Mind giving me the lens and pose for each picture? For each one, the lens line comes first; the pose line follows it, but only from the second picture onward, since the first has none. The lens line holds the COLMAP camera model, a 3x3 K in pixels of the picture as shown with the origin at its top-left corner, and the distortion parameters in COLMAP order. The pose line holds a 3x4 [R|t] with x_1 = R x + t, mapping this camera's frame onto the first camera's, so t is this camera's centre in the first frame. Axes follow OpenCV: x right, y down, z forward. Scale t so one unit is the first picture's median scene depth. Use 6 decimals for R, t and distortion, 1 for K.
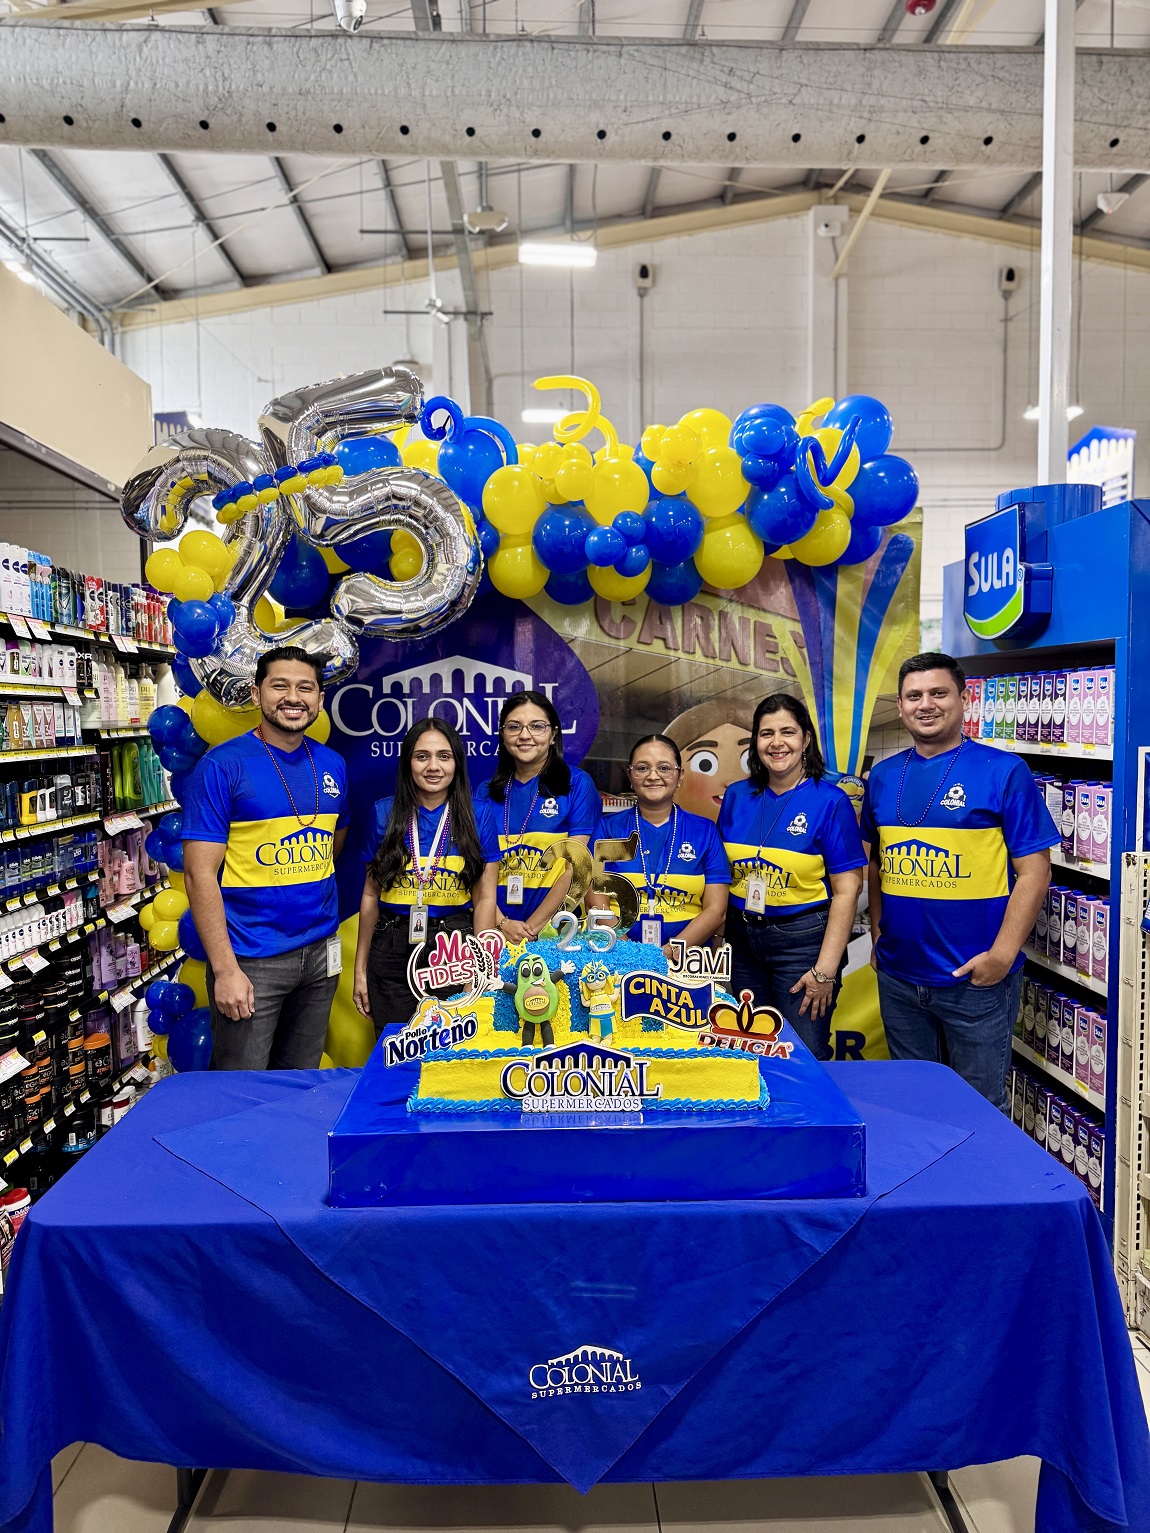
lens RADIAL K [[1088.6, 0, 579.8], [0, 1088.6, 771.9], [0, 0, 1]] dist [0.033005, -0.032923]
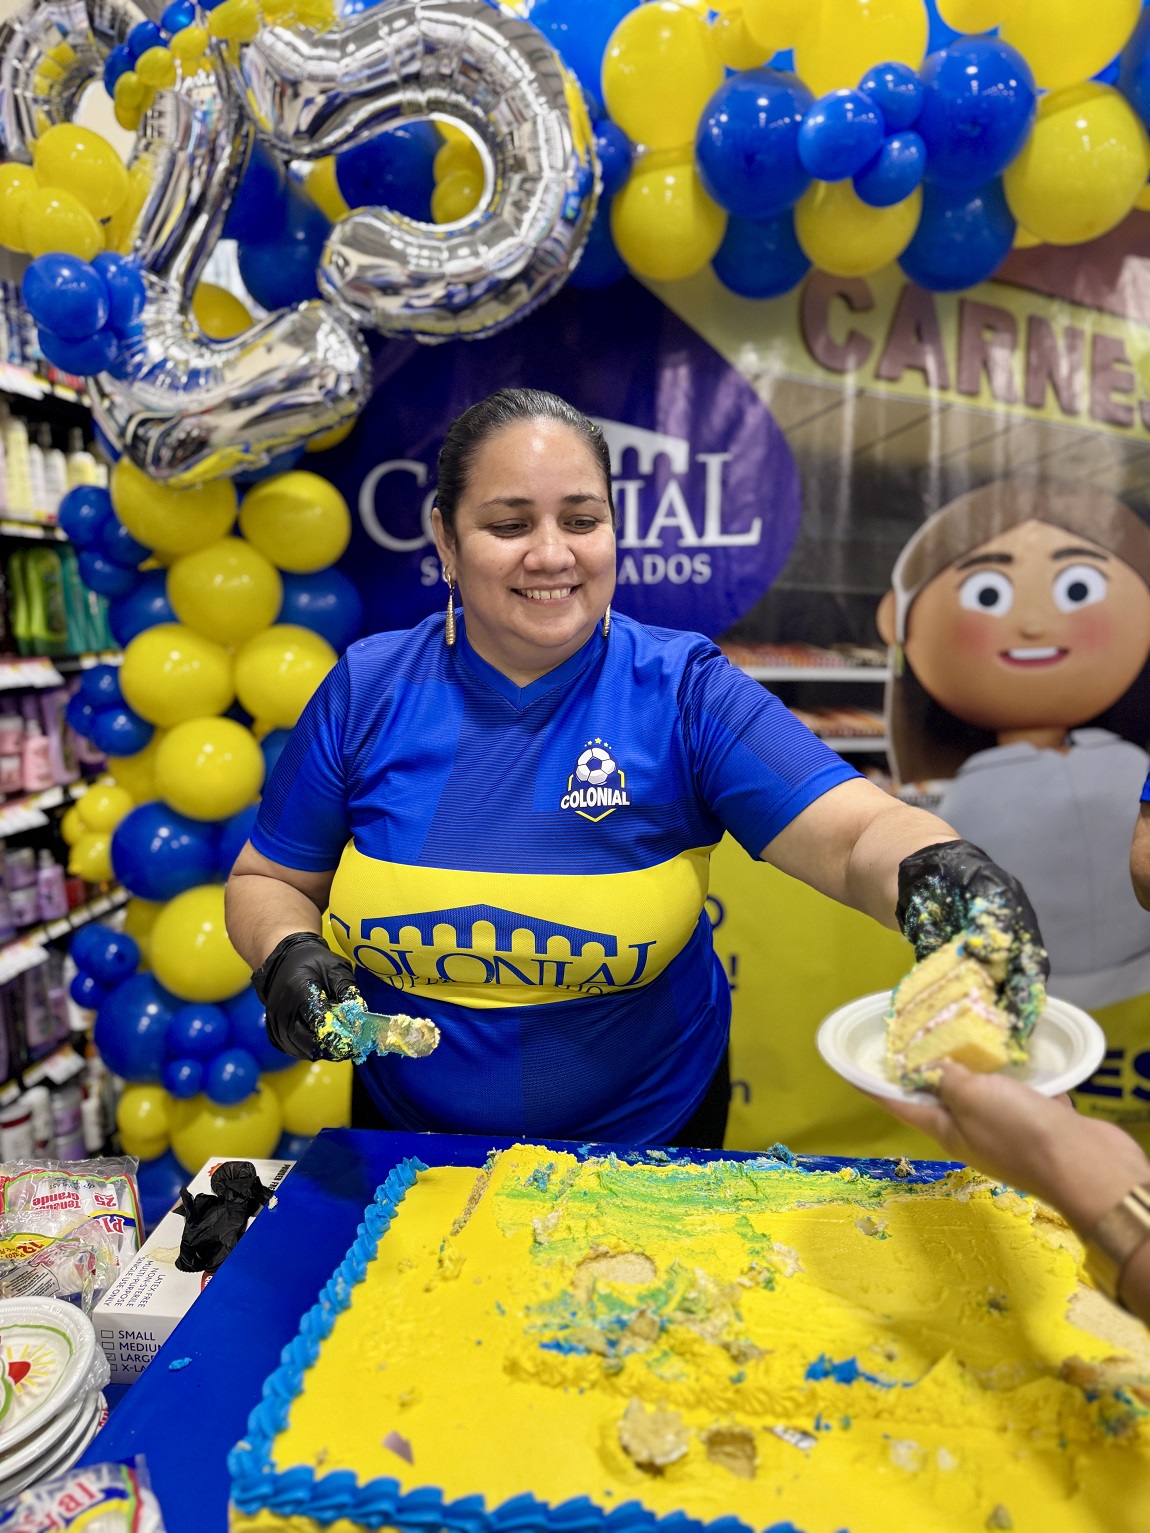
lens RADIAL K [[1088.6, 0, 579.8], [0, 1088.6, 771.9], [0, 0, 1]] dist [0.033005, -0.032923]
pose [[0.989956, 0.028459, -0.138479, -0.016139], [-0.014161, 0.994564, 0.103164, 0.033031], [0.140662, -0.100167, 0.984978, 0.441015]]
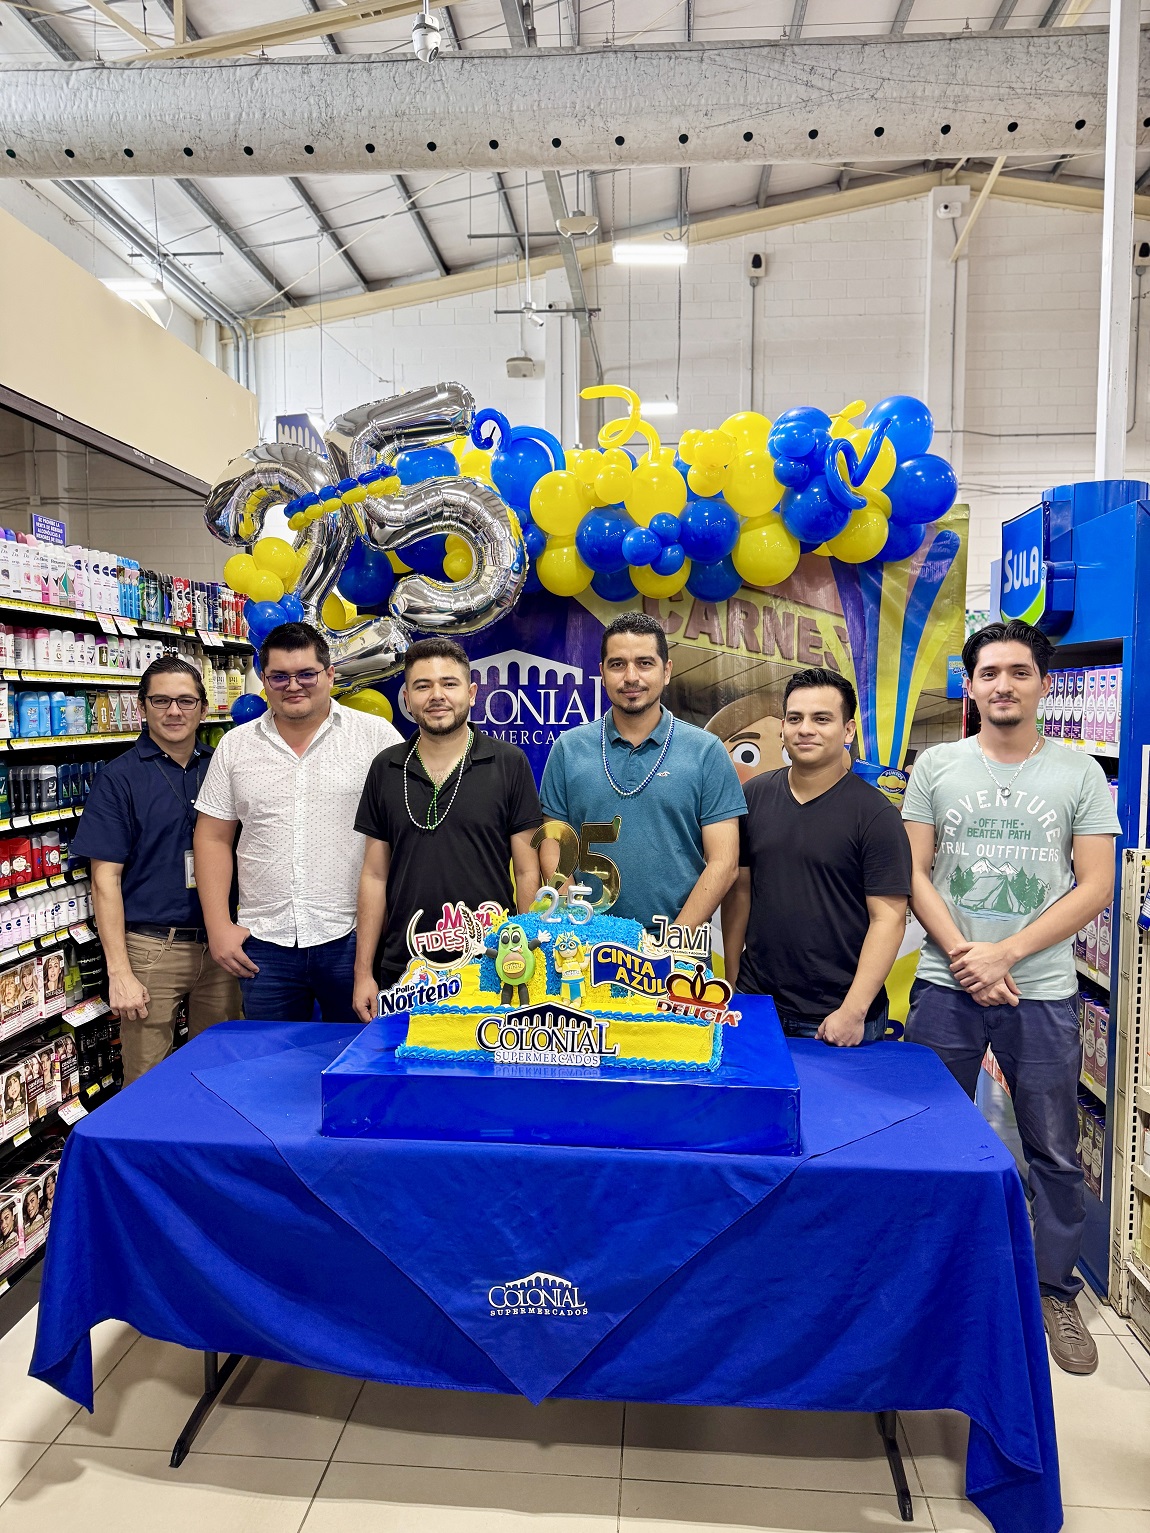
lens RADIAL K [[1087.1, 0, 576.5], [0, 1087.1, 769.0], [0, 0, 1]] dist [0.042043, -0.043116]
pose [[0.992594, 0.017607, -0.120195, 0.088914], [-0.016653, 0.999821, 0.008943, -0.000618], [0.120331, -0.006875, 0.992710, -0.054102]]
